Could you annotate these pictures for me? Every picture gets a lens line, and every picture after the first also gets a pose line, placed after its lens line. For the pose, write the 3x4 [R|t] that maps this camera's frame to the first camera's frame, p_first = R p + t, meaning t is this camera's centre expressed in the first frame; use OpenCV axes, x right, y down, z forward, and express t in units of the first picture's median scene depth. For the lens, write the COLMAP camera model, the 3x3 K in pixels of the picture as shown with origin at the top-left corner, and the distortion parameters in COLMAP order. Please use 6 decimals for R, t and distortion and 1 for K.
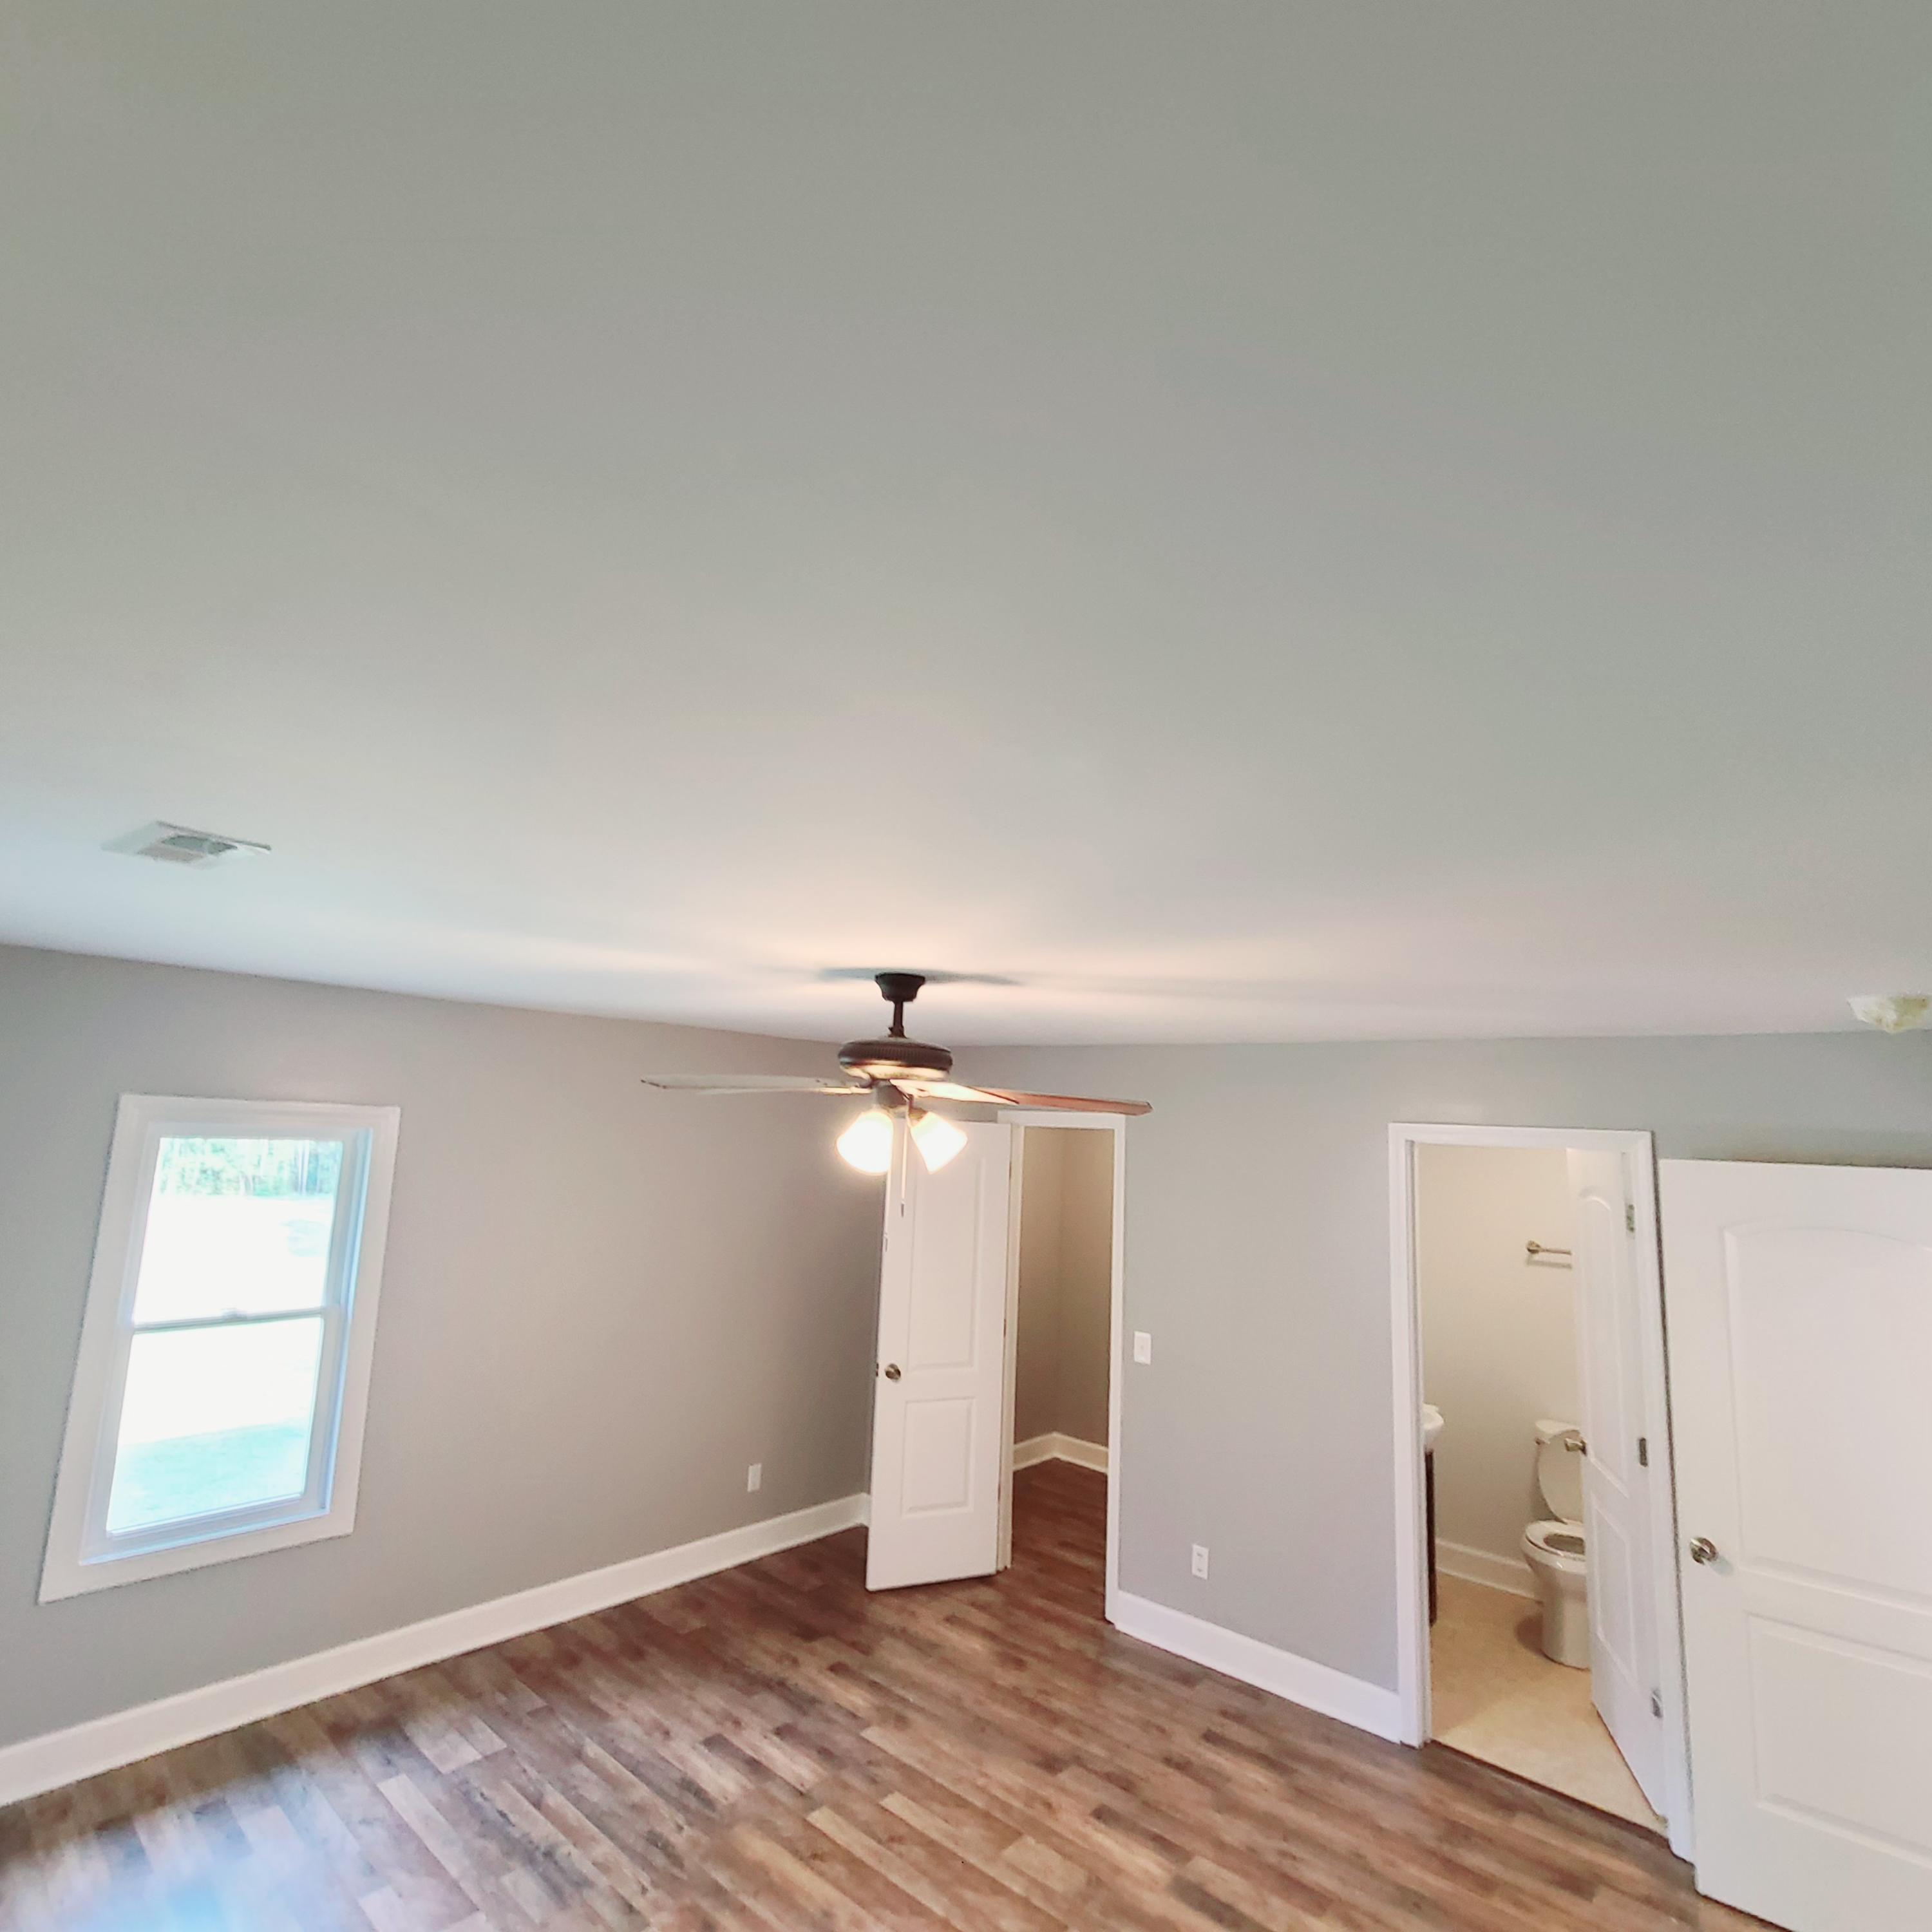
lens RADIAL K [[1055.0, 0, 961.7], [0, 1055.0, 972.8], [0, 0, 1]] dist [-0.003055, -0.000734]
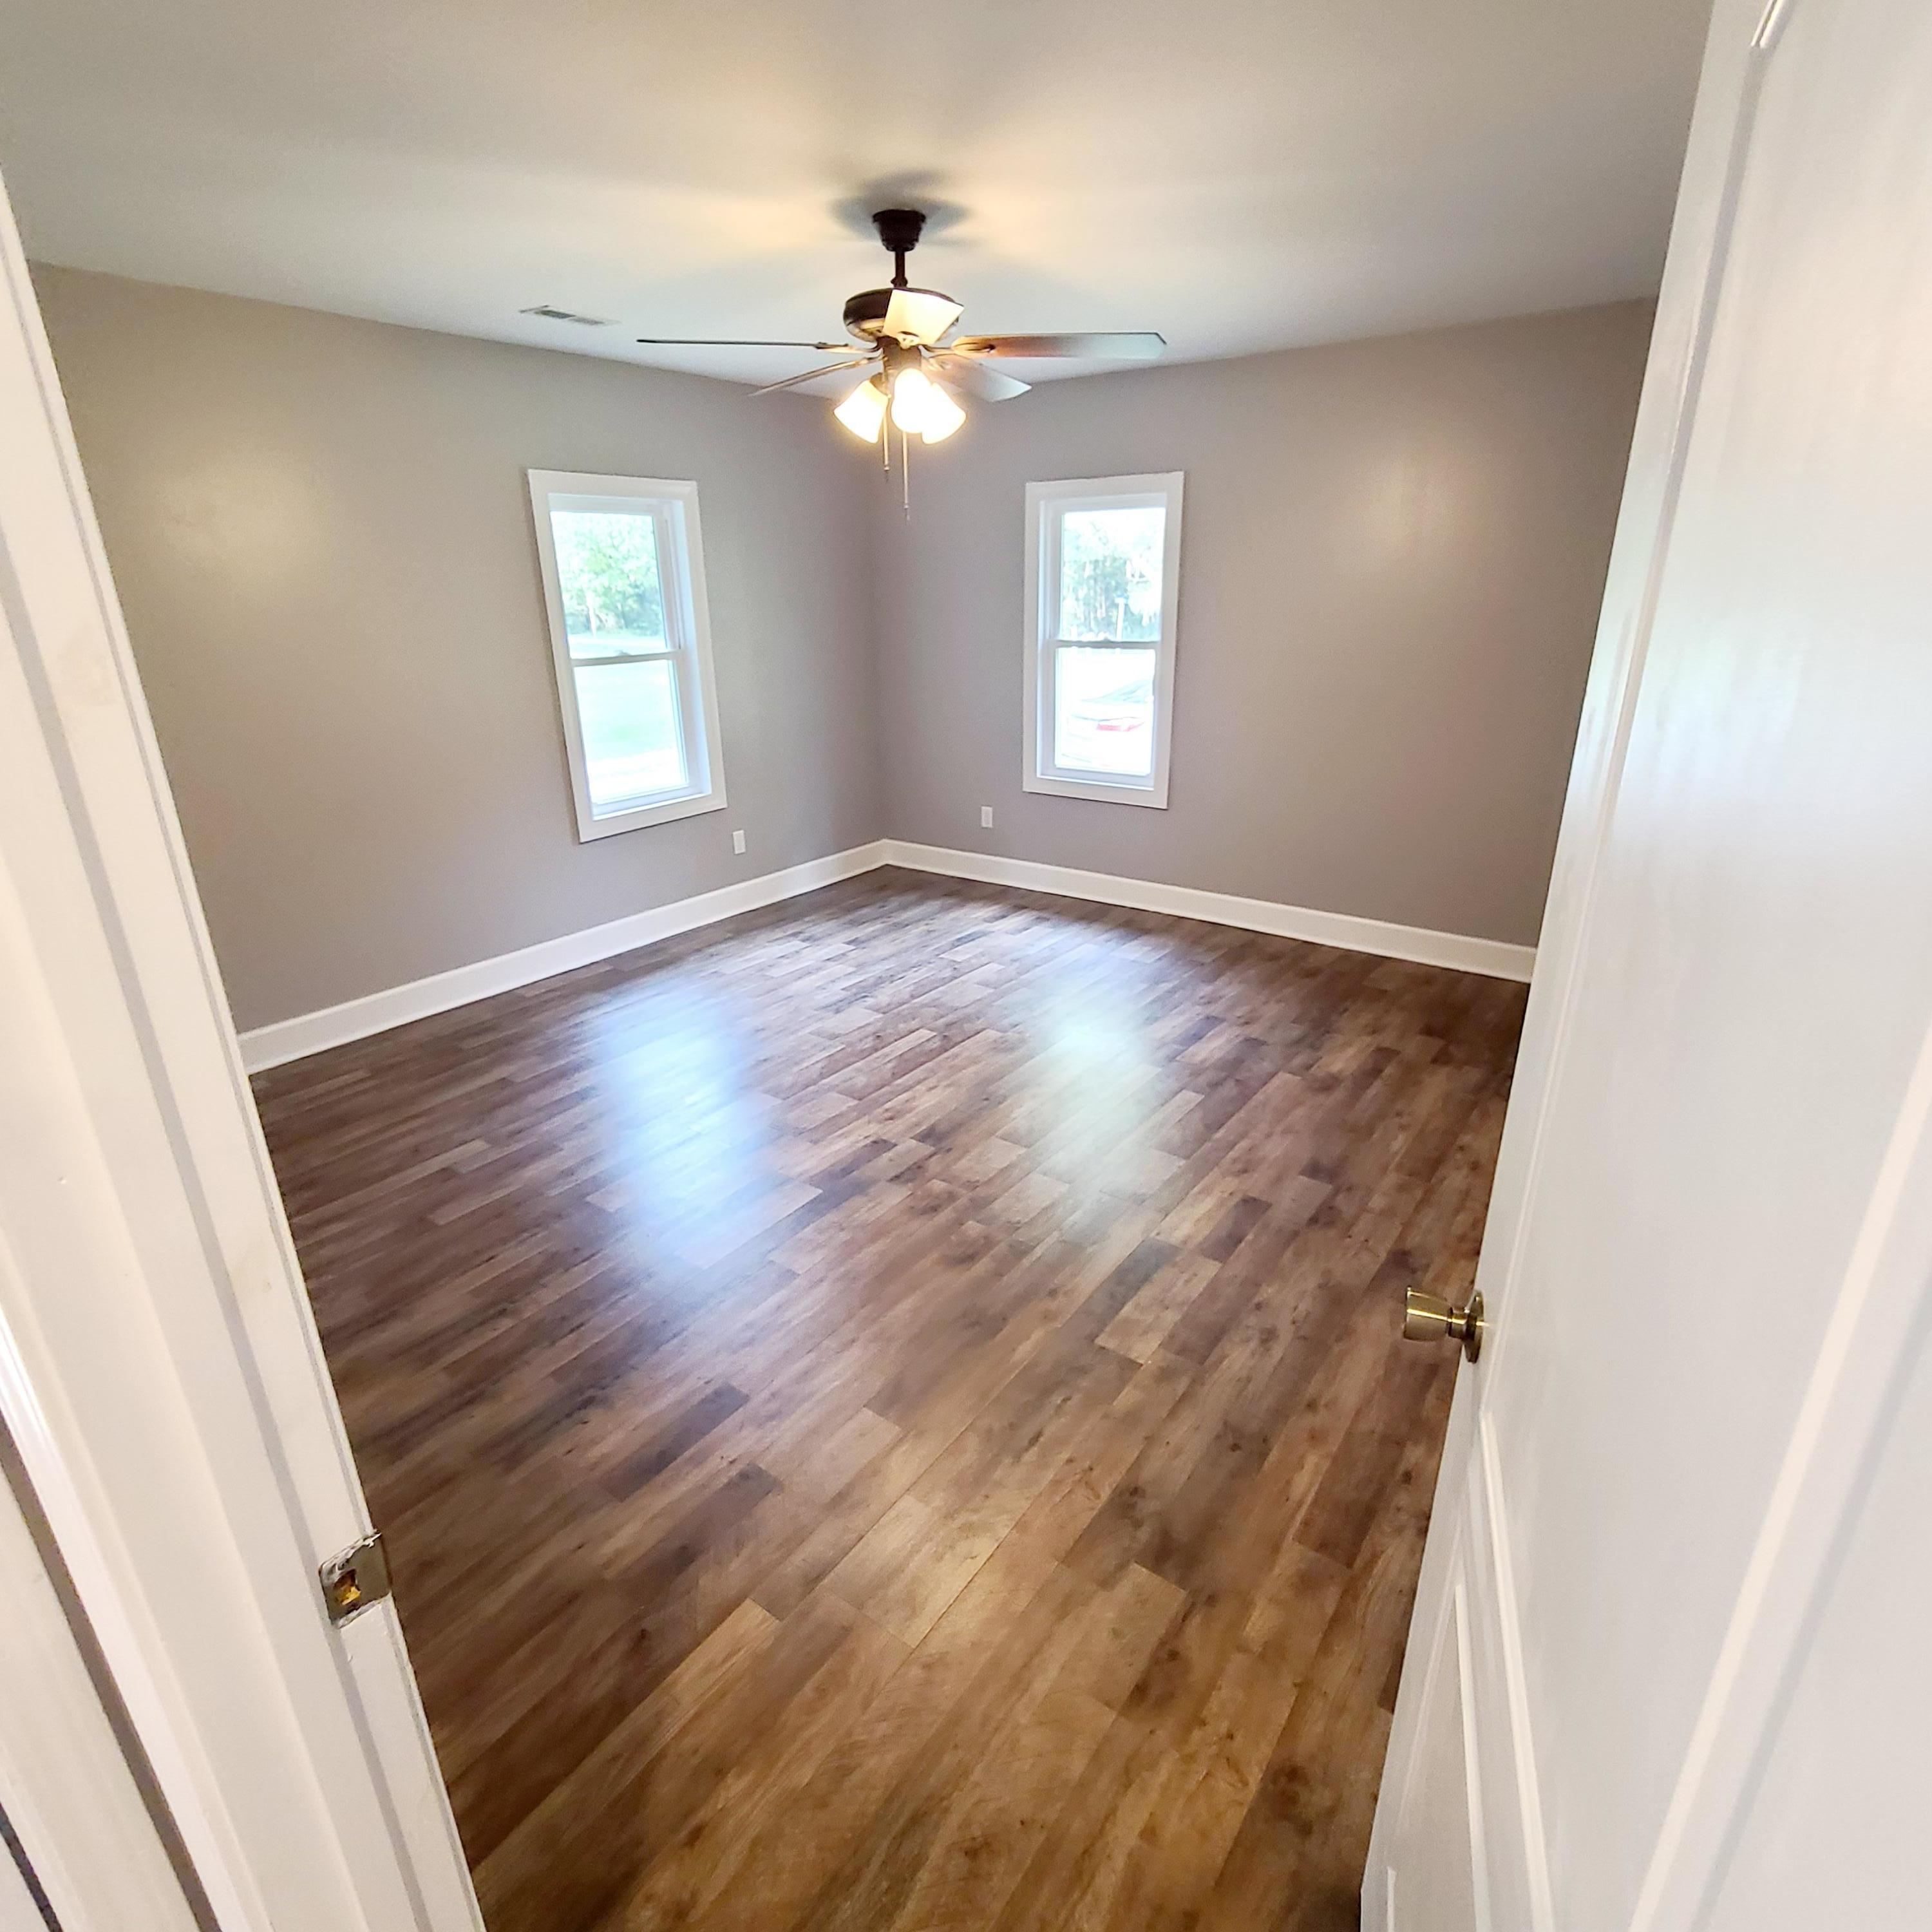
lens RADIAL K [[1055.0, 0, 961.7], [0, 1055.0, 967.4], [0, 0, 1]] dist [-0.003055, -0.000734]
pose [[0.092395, 0.304199, -0.948117, 0.786781], [0.159508, 0.935372, 0.315654, 0.258302], [0.982863, -0.180397, 0.037902, 0.670225]]
